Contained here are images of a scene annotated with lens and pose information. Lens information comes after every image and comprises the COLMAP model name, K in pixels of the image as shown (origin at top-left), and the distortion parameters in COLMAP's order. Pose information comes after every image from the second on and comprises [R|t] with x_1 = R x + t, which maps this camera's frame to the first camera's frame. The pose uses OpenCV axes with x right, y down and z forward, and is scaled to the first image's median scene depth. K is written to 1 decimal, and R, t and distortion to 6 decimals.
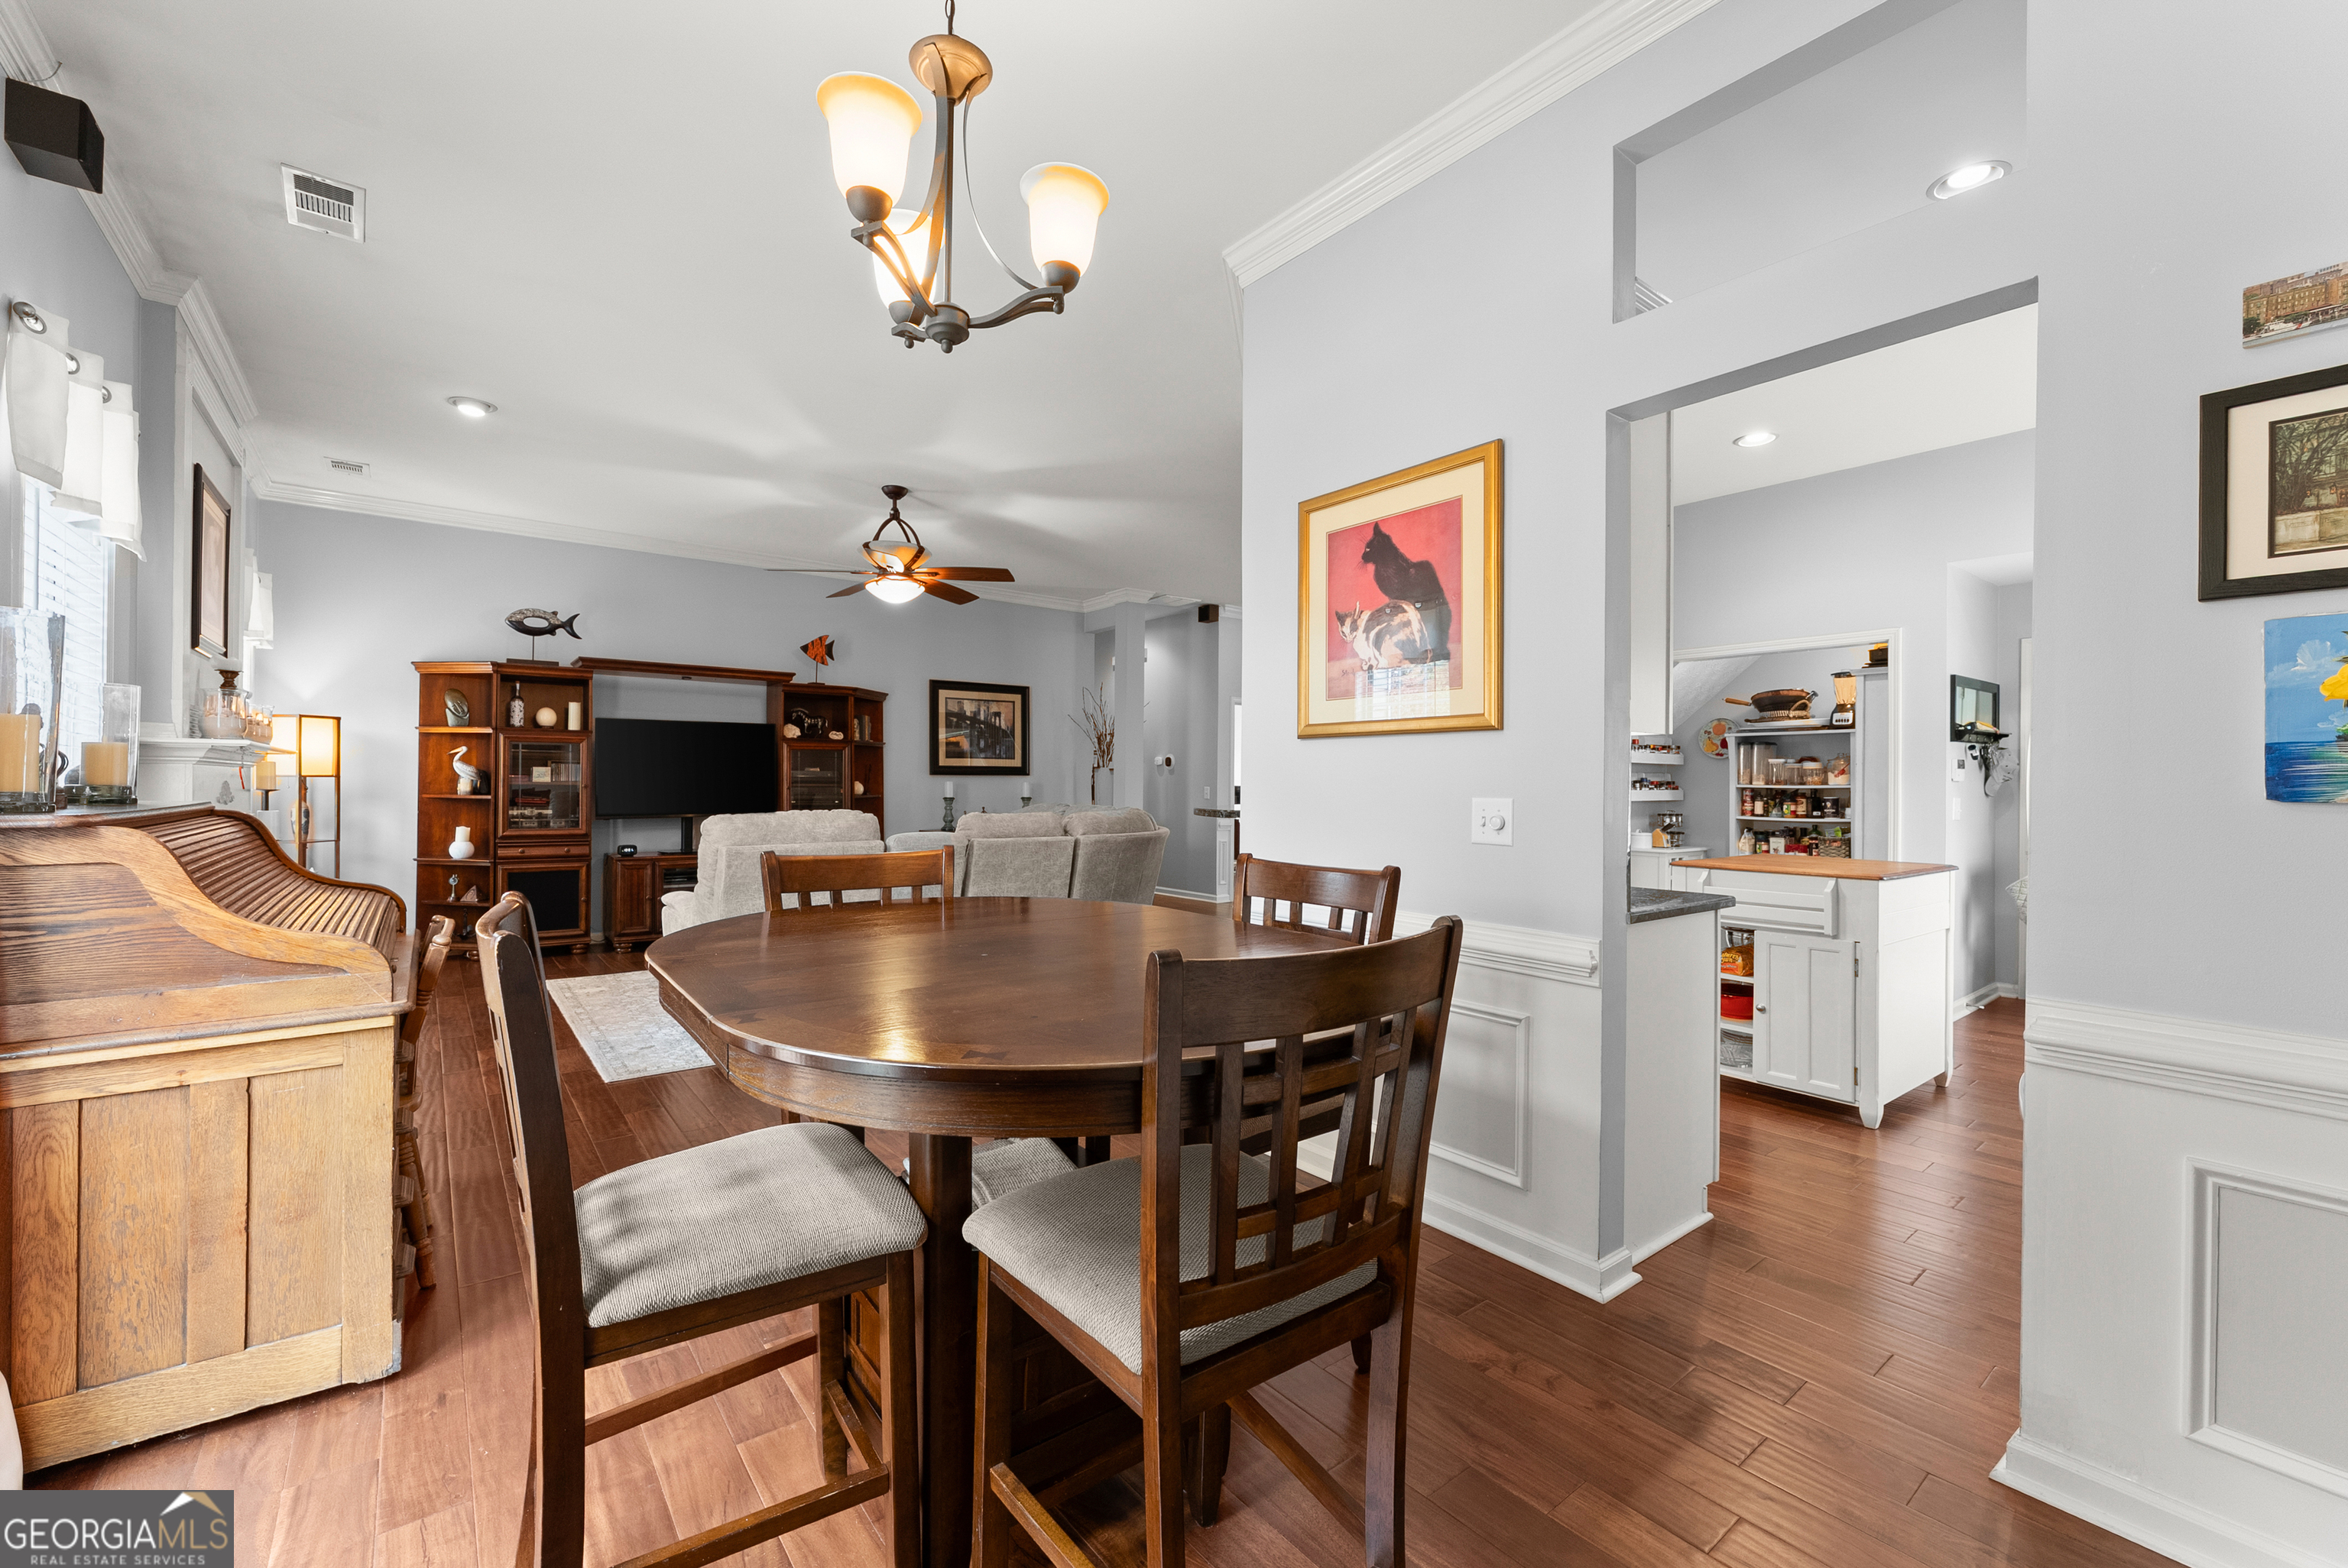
lens RADIAL K [[954.8, 0, 1157.0], [0, 954.8, 780.2], [0, 0, 1]] dist [0.002874, -0.001106]
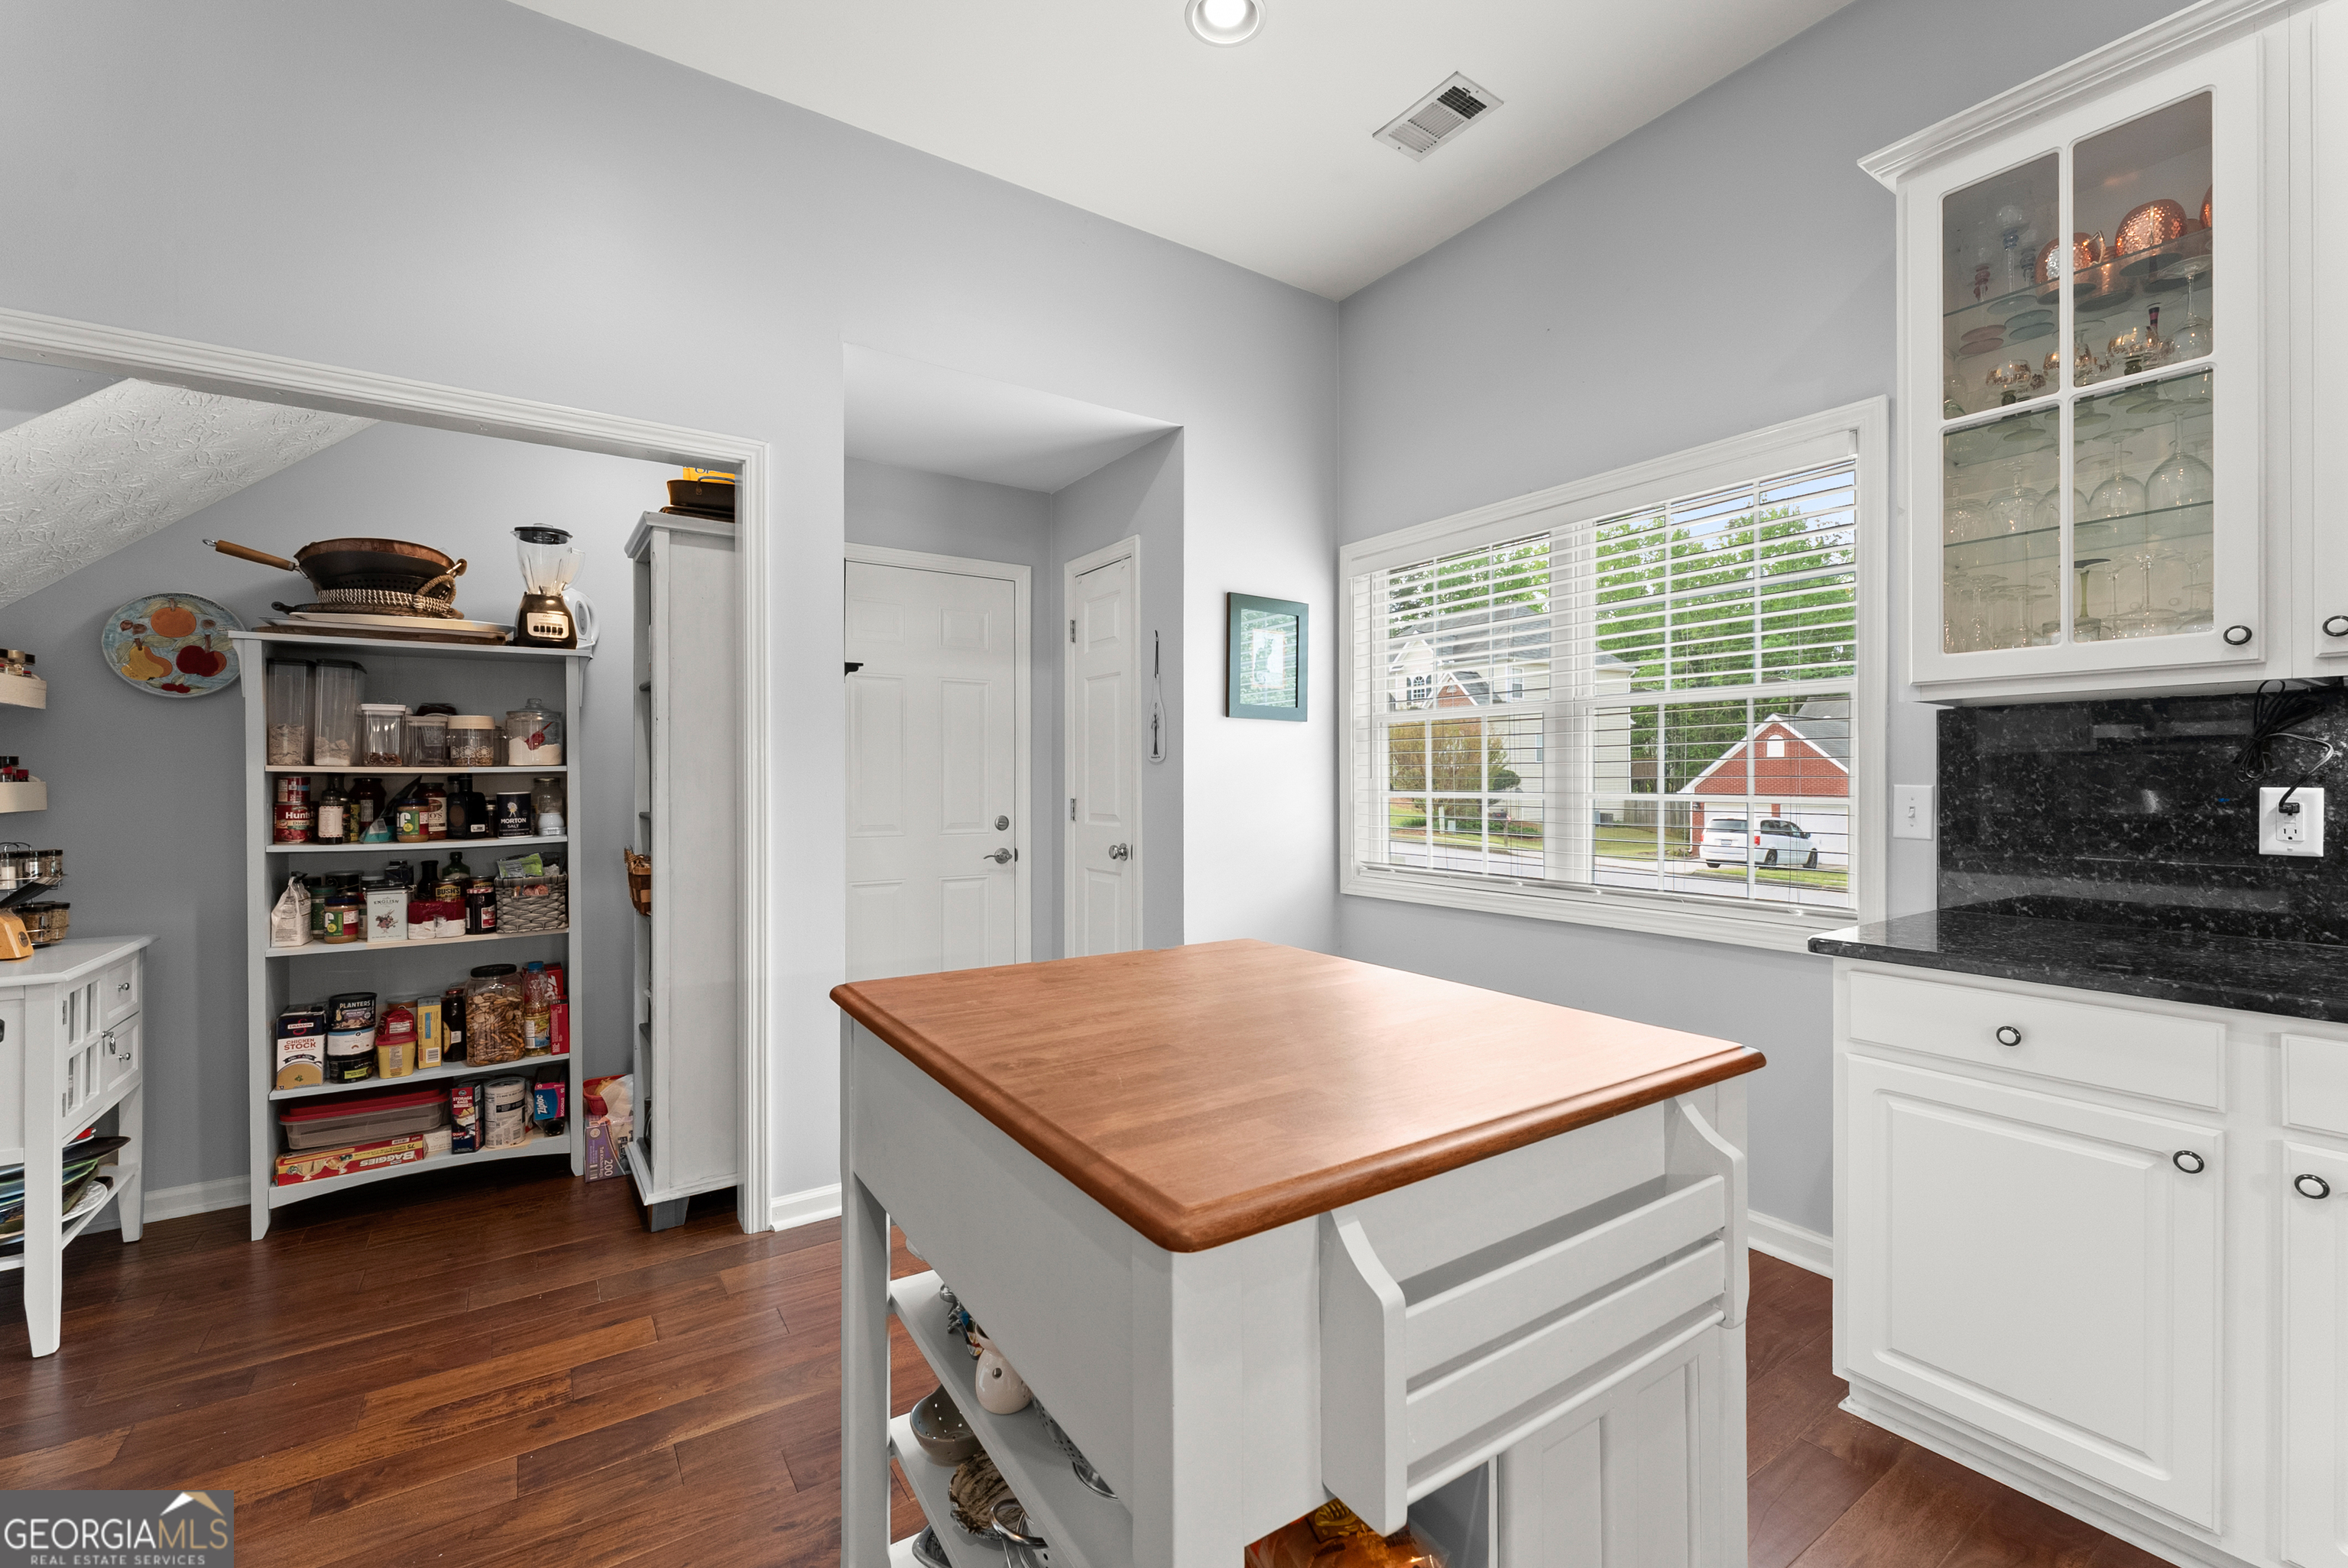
lens RADIAL K [[954.8, 0, 1165.3], [0, 954.8, 773.2], [0, 0, 1]] dist [0.002874, -0.001106]
pose [[0.065182, -0.003510, 0.997867, 0.252726], [-0.001124, 0.999993, 0.003591, 0.006250], [-0.997873, -0.001355, 0.065177, 0.631607]]
